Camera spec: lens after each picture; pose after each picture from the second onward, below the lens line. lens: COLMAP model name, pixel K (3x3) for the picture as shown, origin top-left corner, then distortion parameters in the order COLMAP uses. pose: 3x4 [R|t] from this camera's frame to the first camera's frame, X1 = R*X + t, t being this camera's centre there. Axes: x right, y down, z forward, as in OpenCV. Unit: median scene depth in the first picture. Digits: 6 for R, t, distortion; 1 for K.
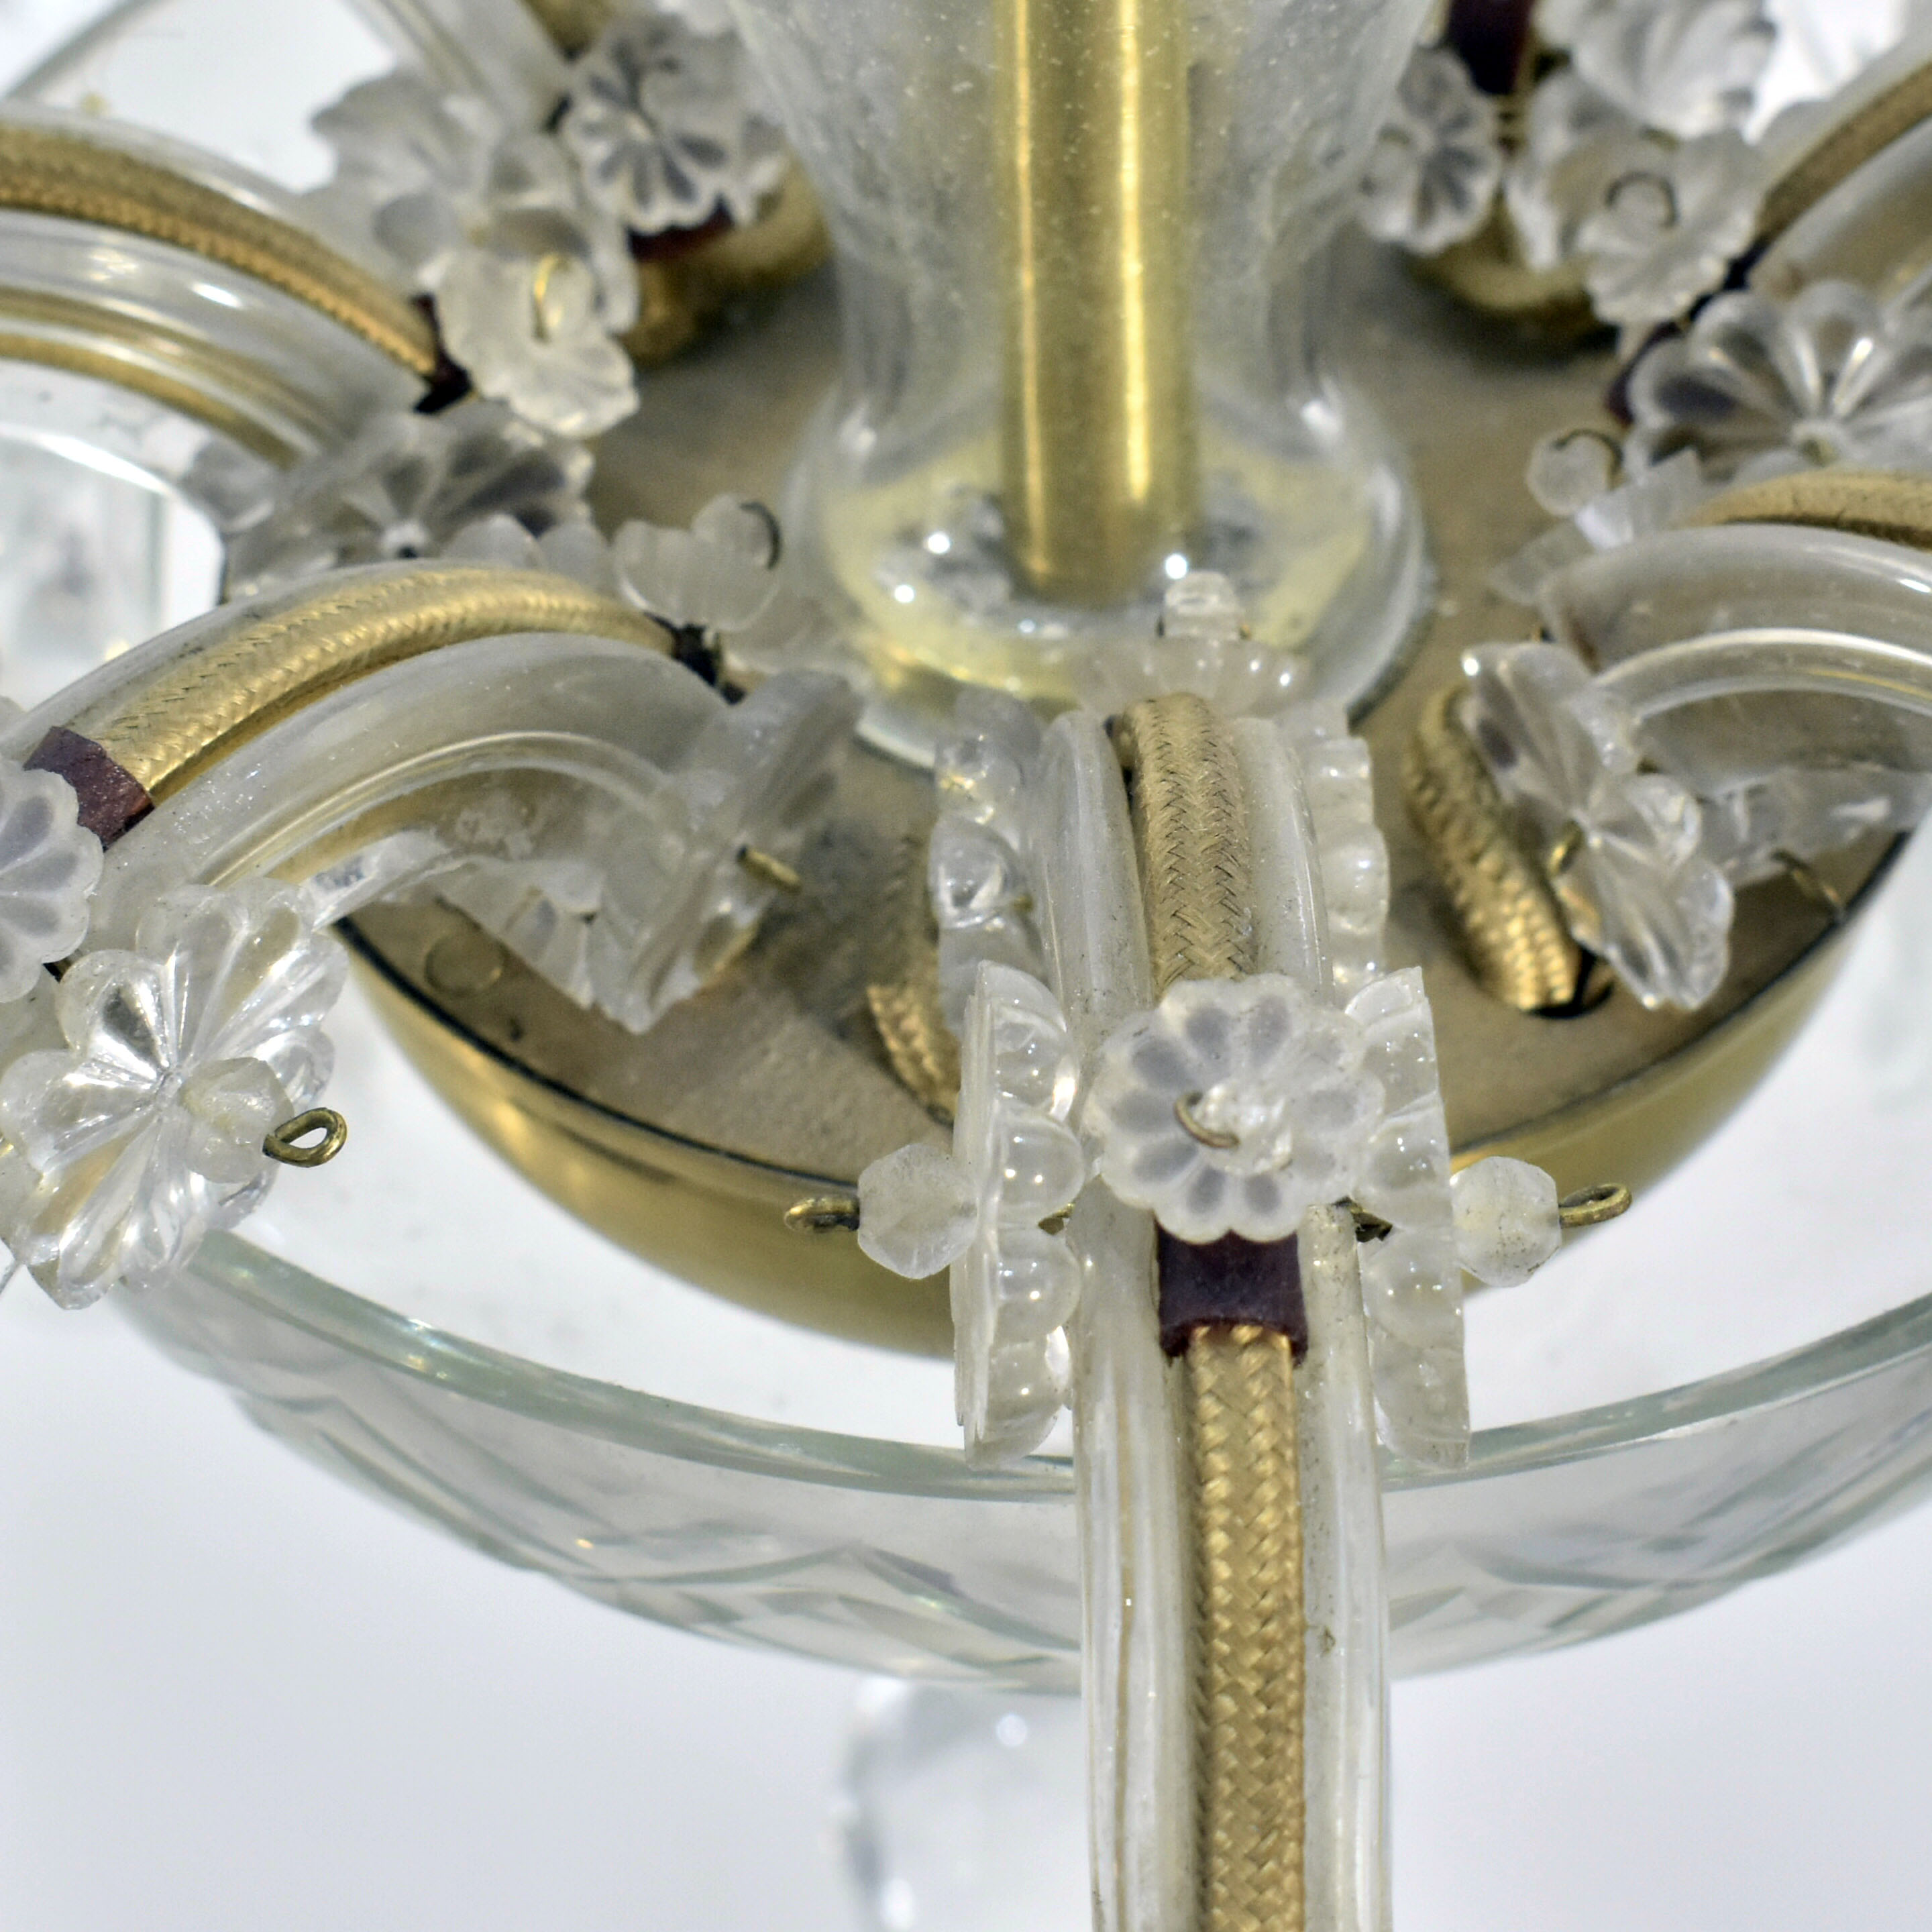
lens RADIAL K [[7468.1, 0, 966.0], [0, 7468.1, 966.0], [0, 0, 1]] dist [0.109595, 1.773845]
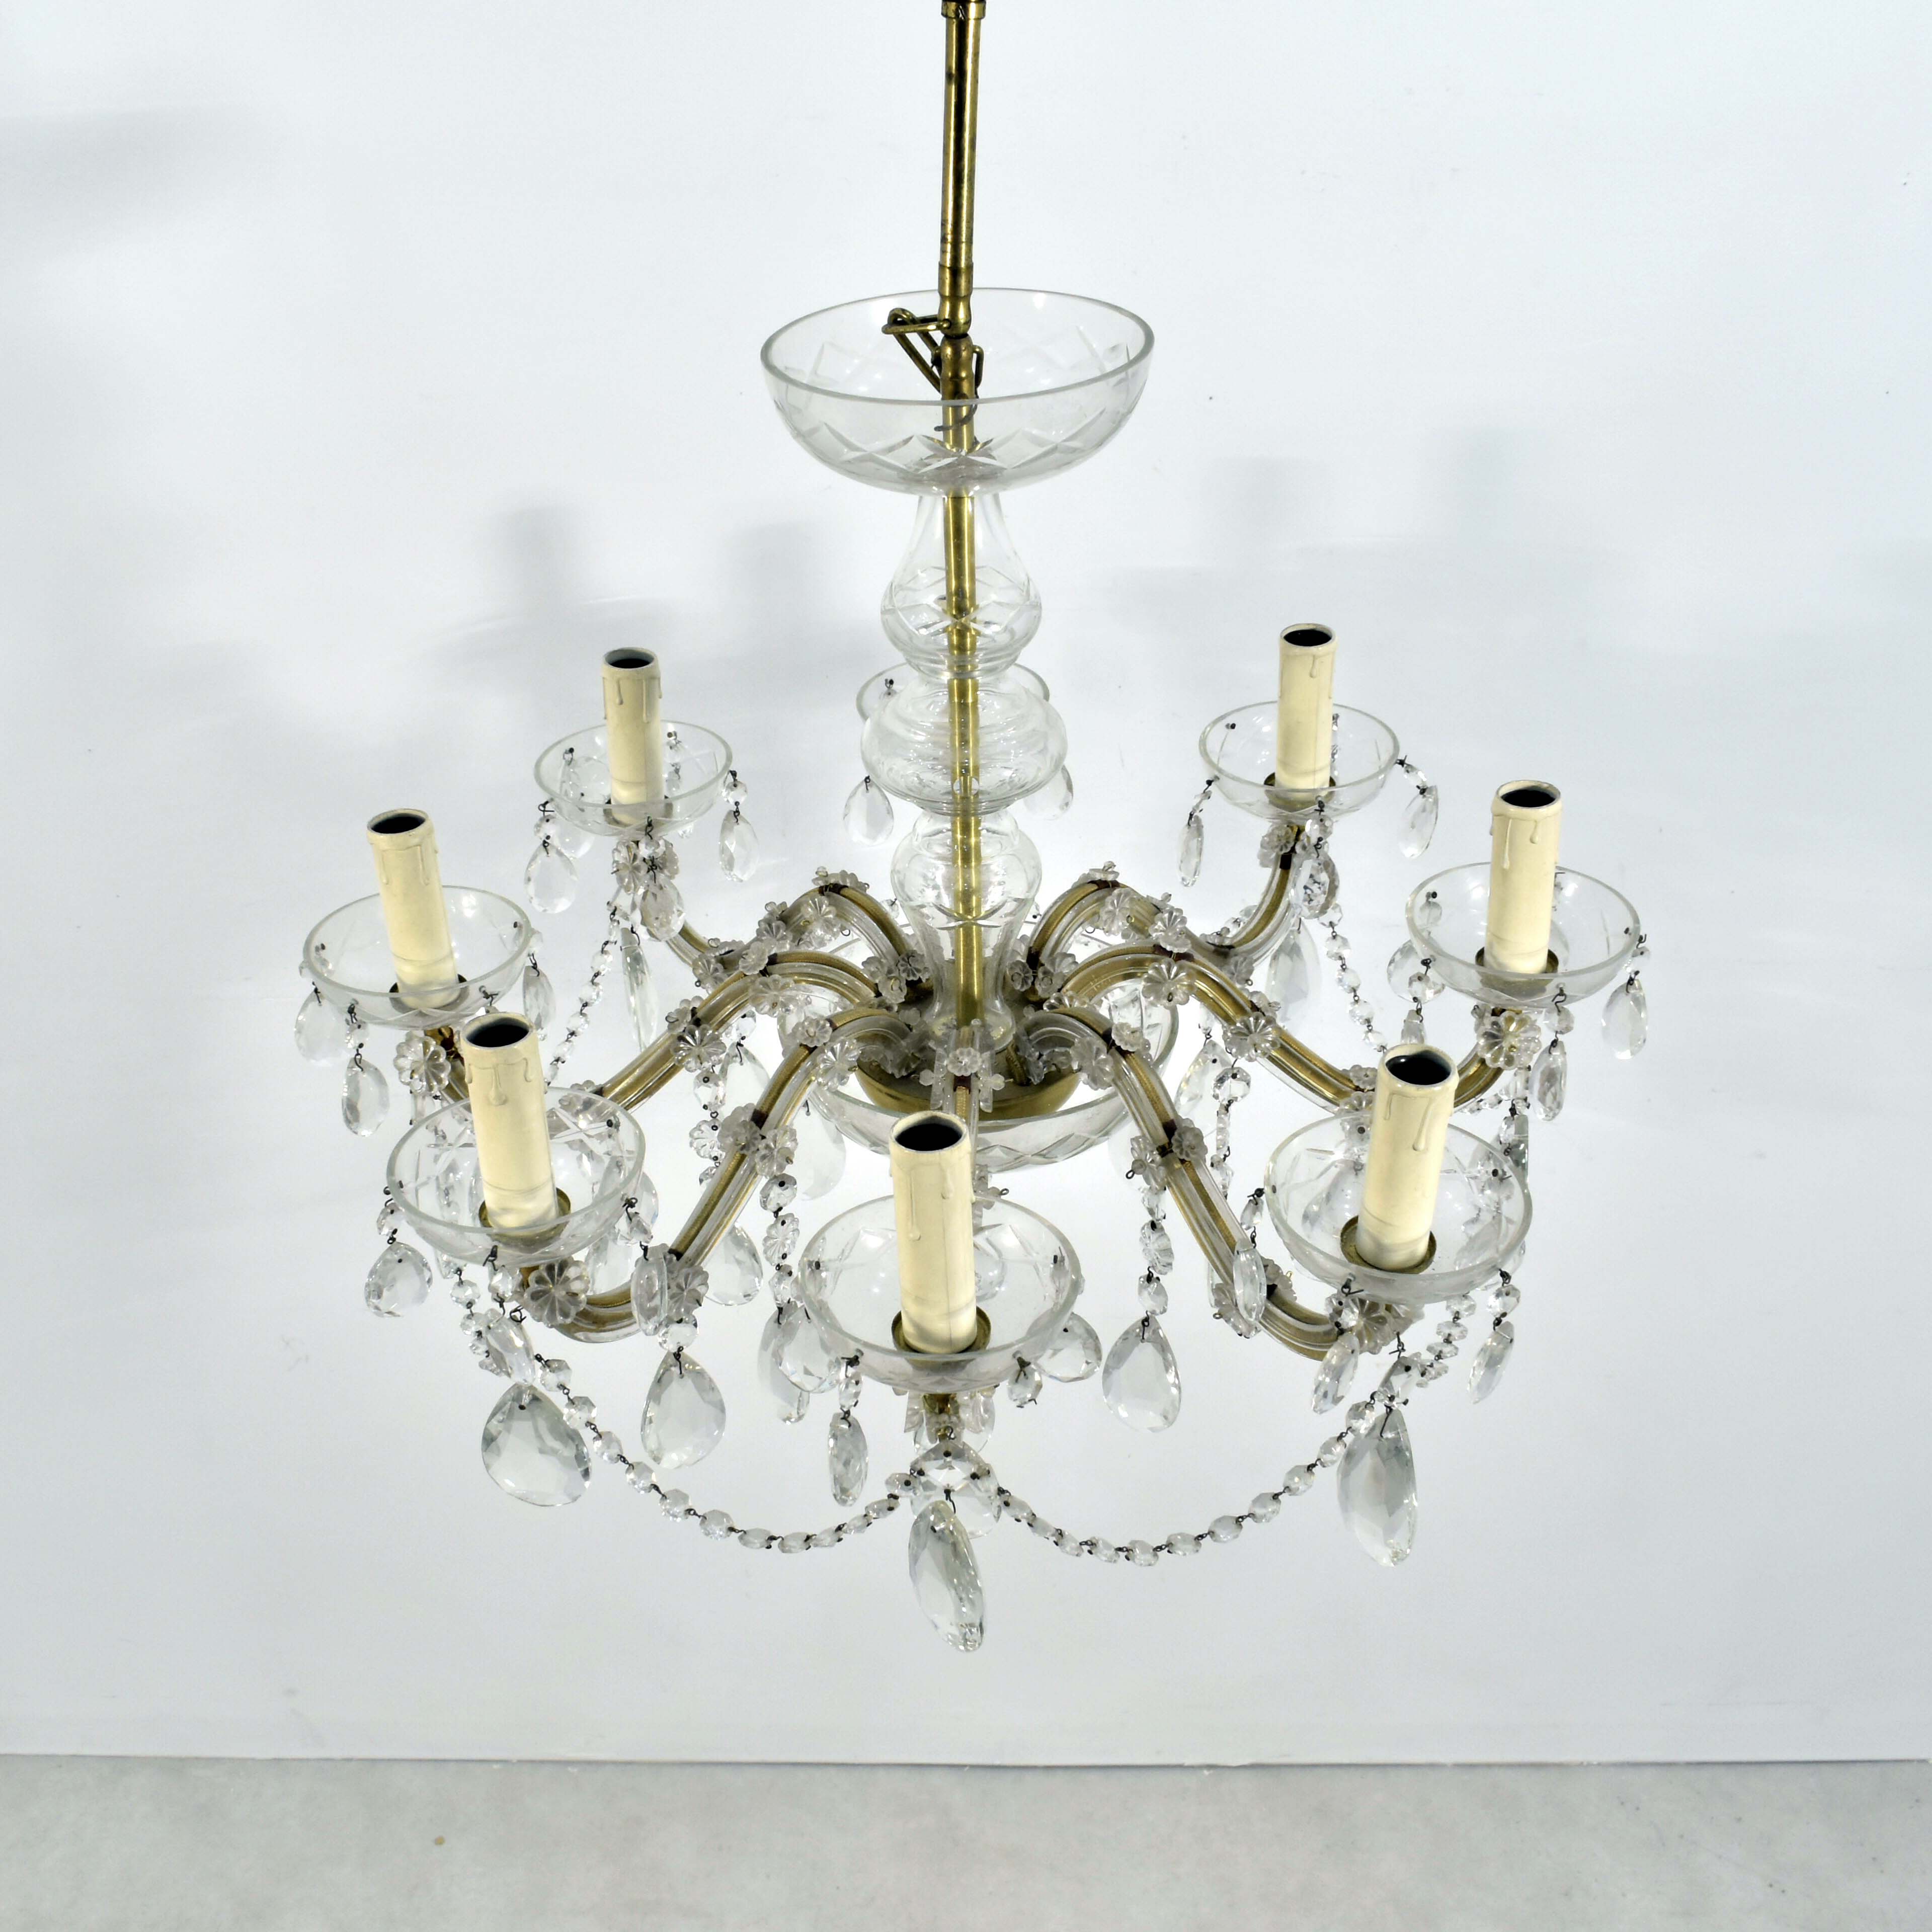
lens RADIAL K [[2225.1, 0, 966.0], [0, 2225.1, 966.0], [0, 0, 1]] dist [-0.024684, -0.008926]
pose [[0.997709, 0.055939, -0.038037, 0.094621], [-0.061579, 0.983788, -0.168431, 0.249485], [0.027998, 0.170388, 0.984979, -1.106323]]
